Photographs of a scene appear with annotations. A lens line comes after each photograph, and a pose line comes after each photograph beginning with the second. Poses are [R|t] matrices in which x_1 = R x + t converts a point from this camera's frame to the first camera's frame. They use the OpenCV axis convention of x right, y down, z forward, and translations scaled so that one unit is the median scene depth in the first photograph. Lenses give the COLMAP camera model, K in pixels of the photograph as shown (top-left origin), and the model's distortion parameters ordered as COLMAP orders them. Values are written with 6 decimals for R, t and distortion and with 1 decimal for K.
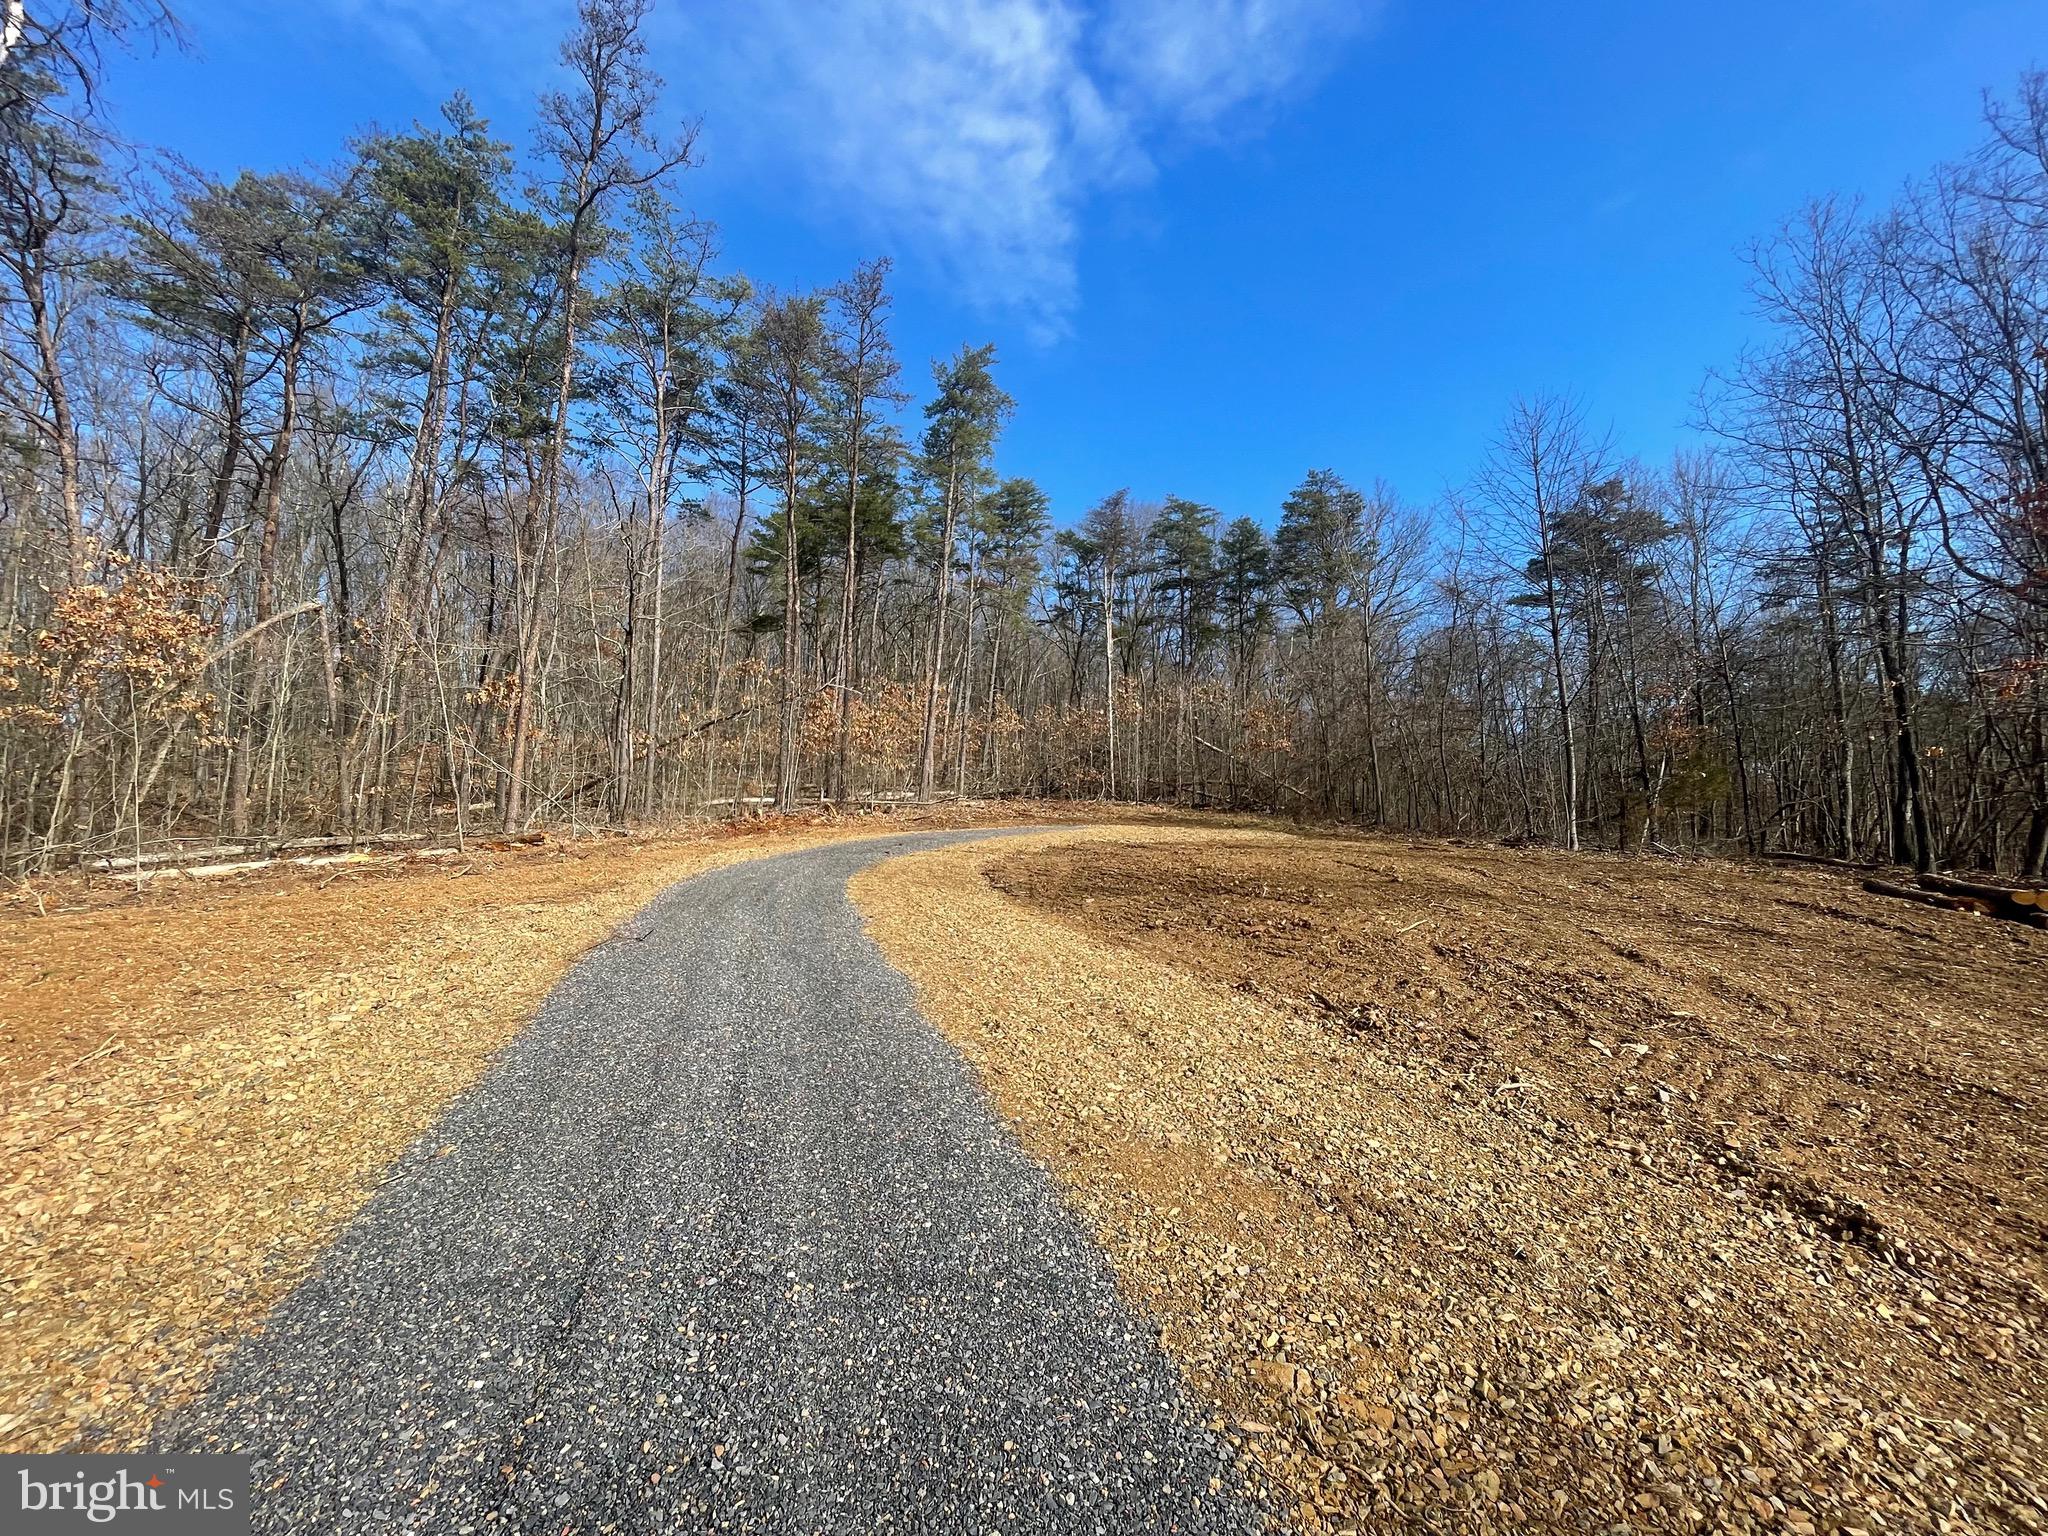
lens RADIAL K [[830.4, 0, 1021.9], [0, 830.4, 765.9], [0, 0, 1]] dist [0.004110, -0.000054]
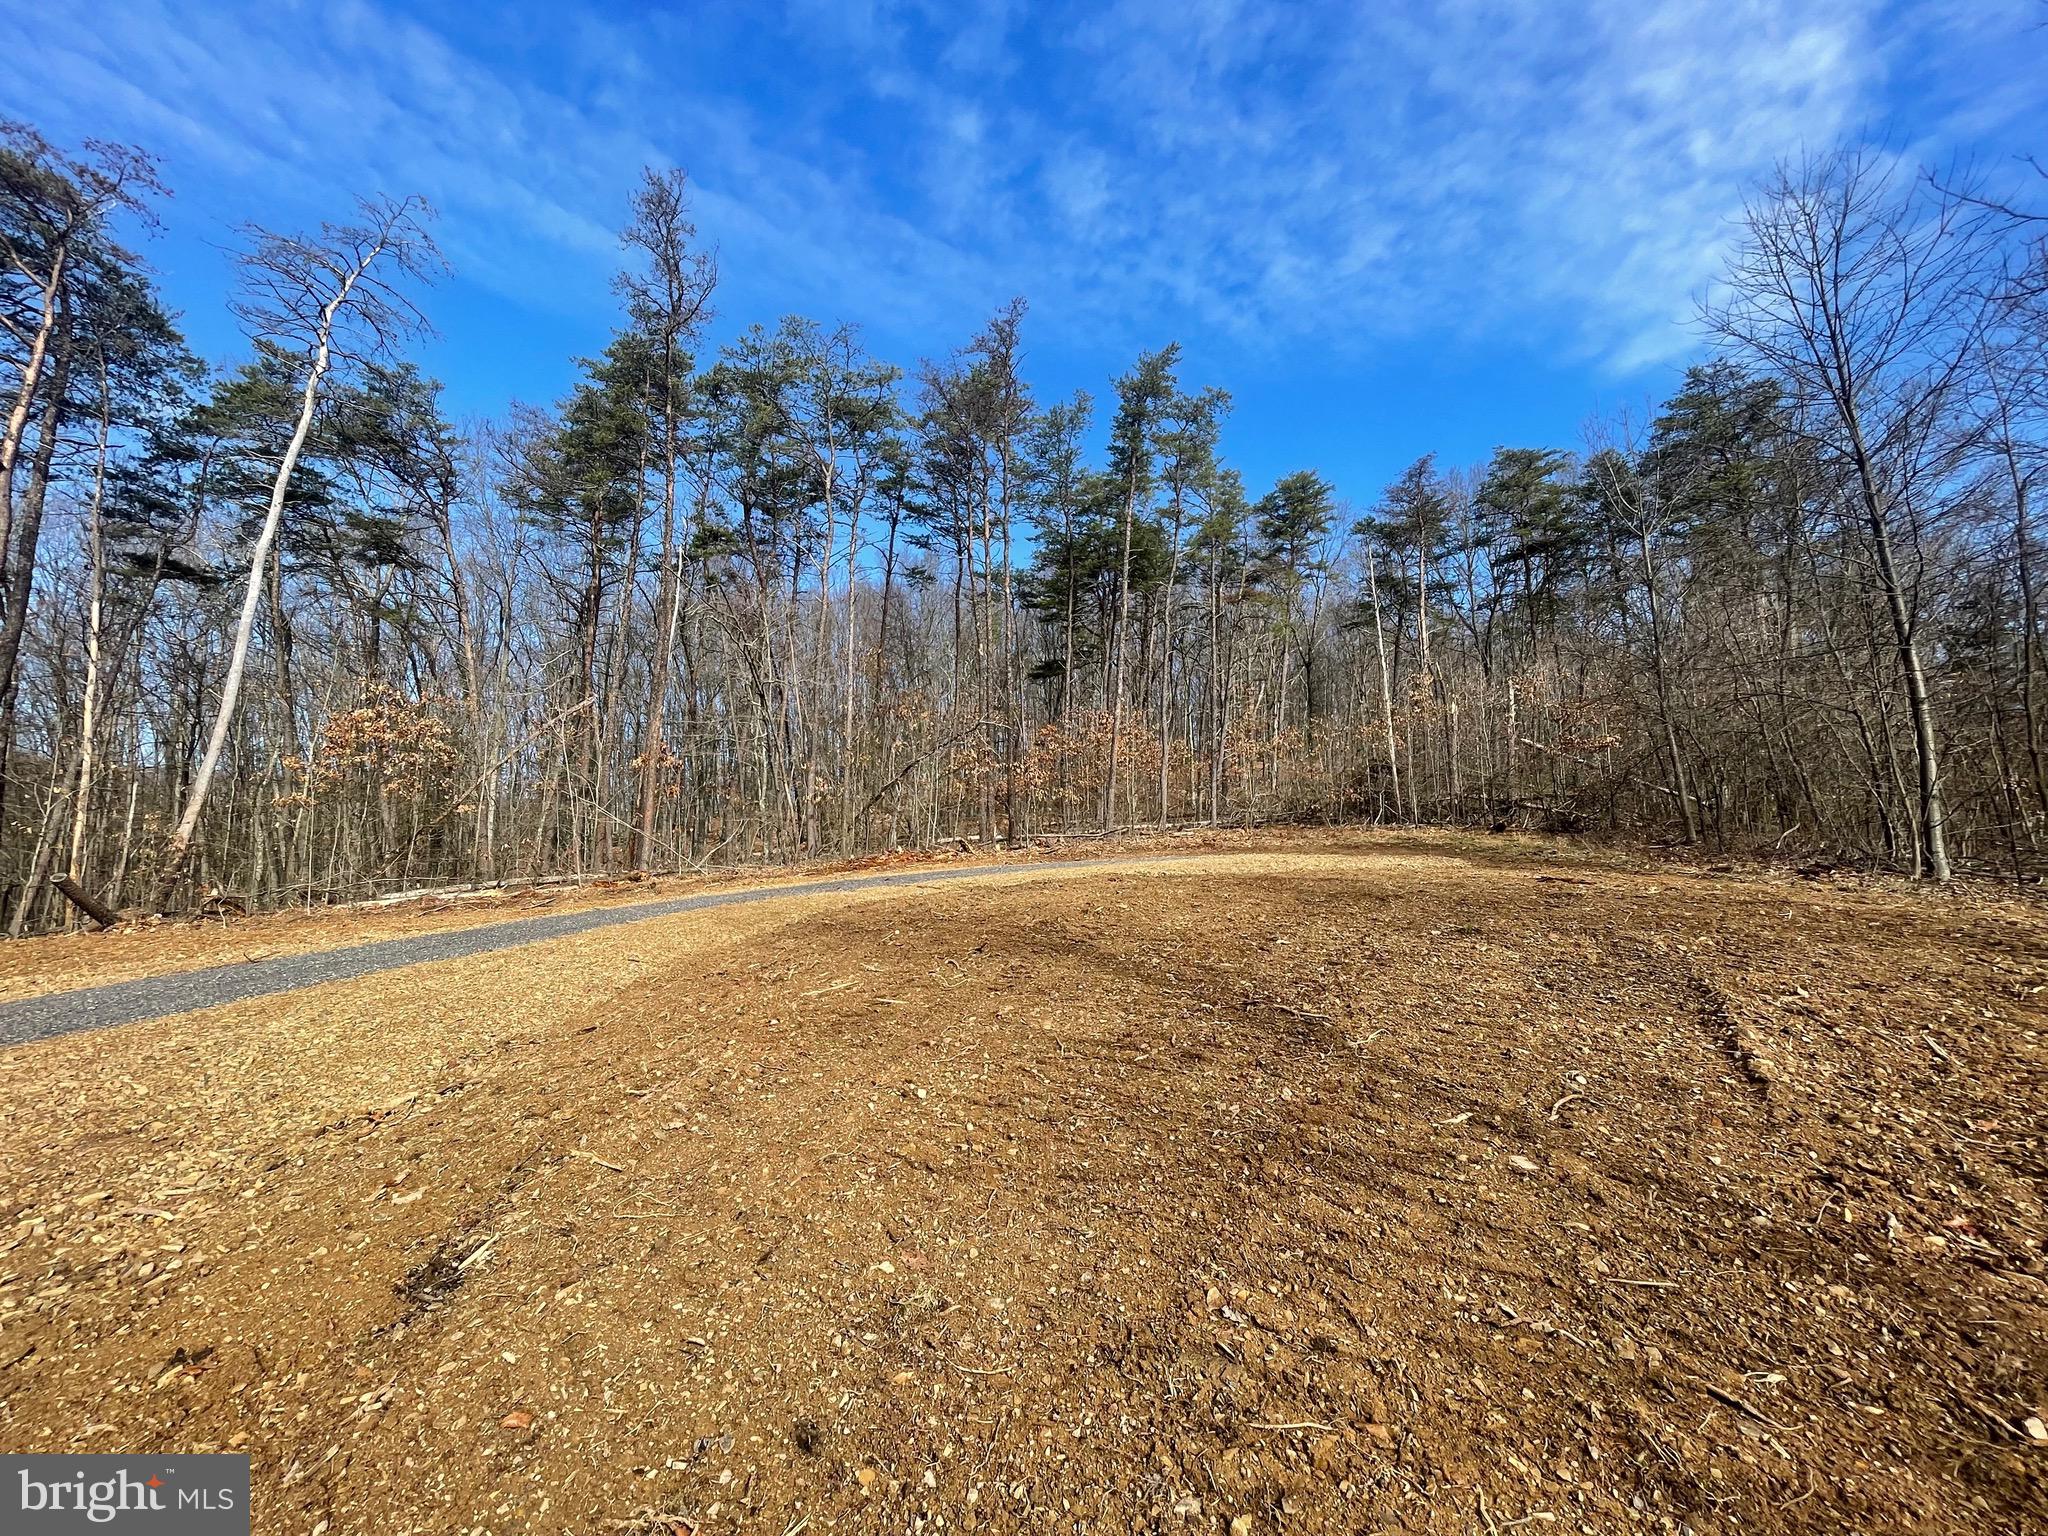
lens RADIAL K [[830.4, 0, 1019.6], [0, 830.4, 763.5], [0, 0, 1]] dist [0.004110, -0.000054]
pose [[0.877918, -0.076938, -0.472590, 0.139202], [0.057499, 0.996804, -0.055465, 0.006348], [0.475346, 0.021520, 0.879535, 0.057659]]
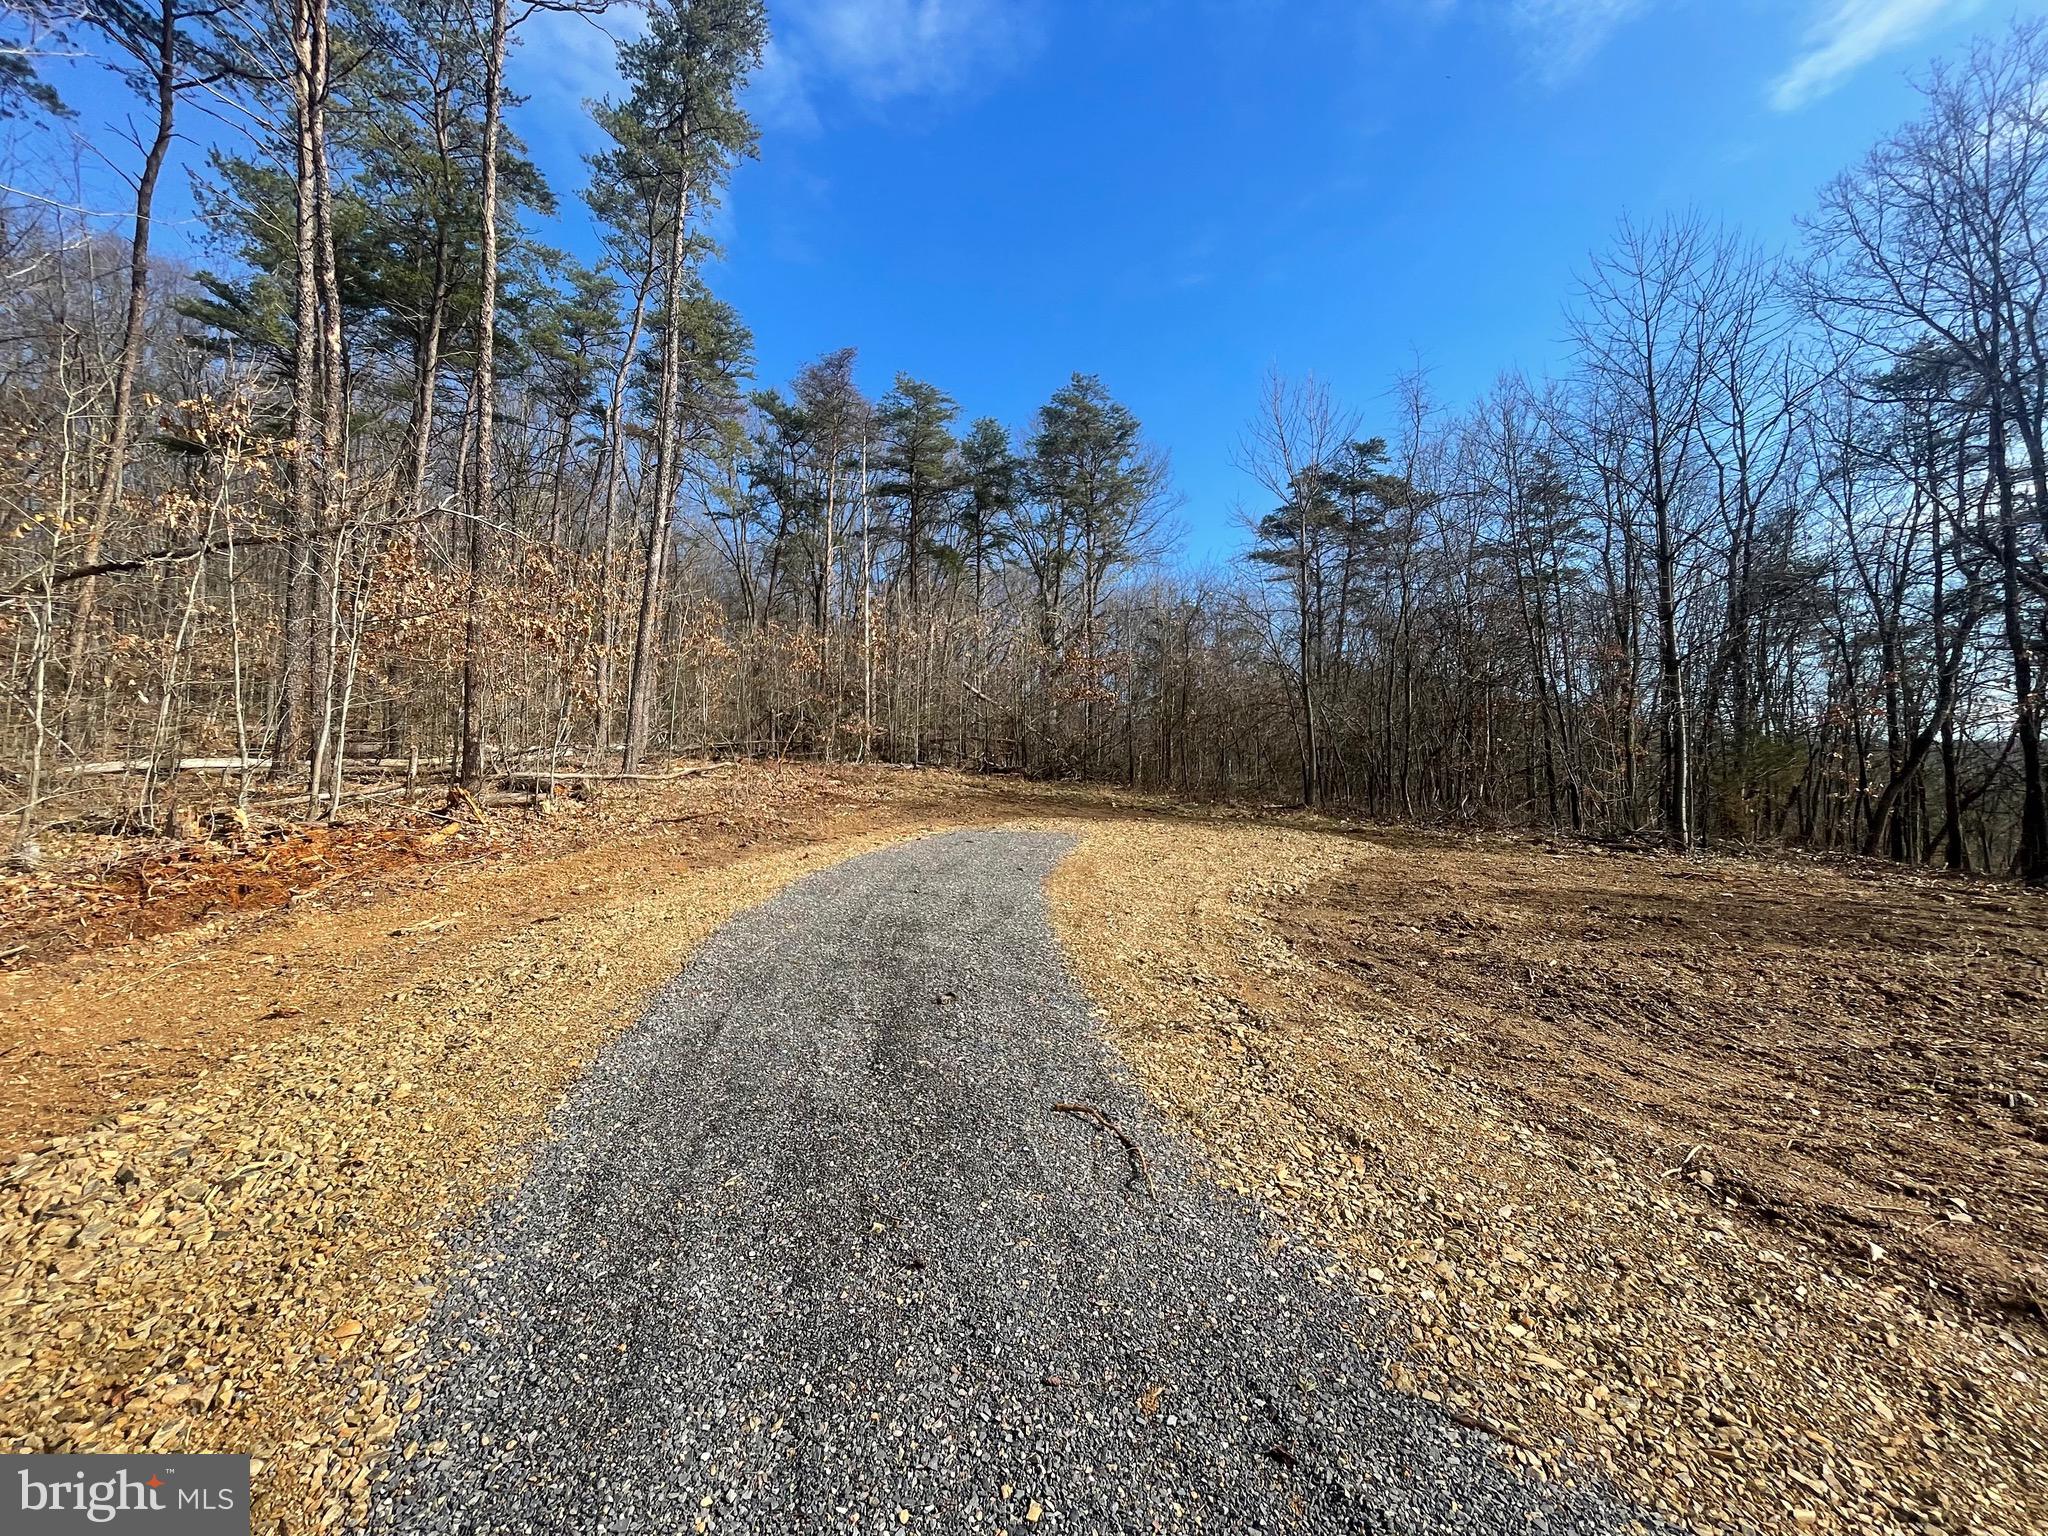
lens RADIAL K [[830.4, 0, 1032.6], [0, 830.4, 761.0], [0, 0, 1]] dist [0.004110, -0.000054]
pose [[0.891035, 0.006293, 0.453892, -0.075651], [-0.033902, 0.998034, 0.052717, -0.000526], [-0.452668, -0.062361, 0.889496, 0.228396]]
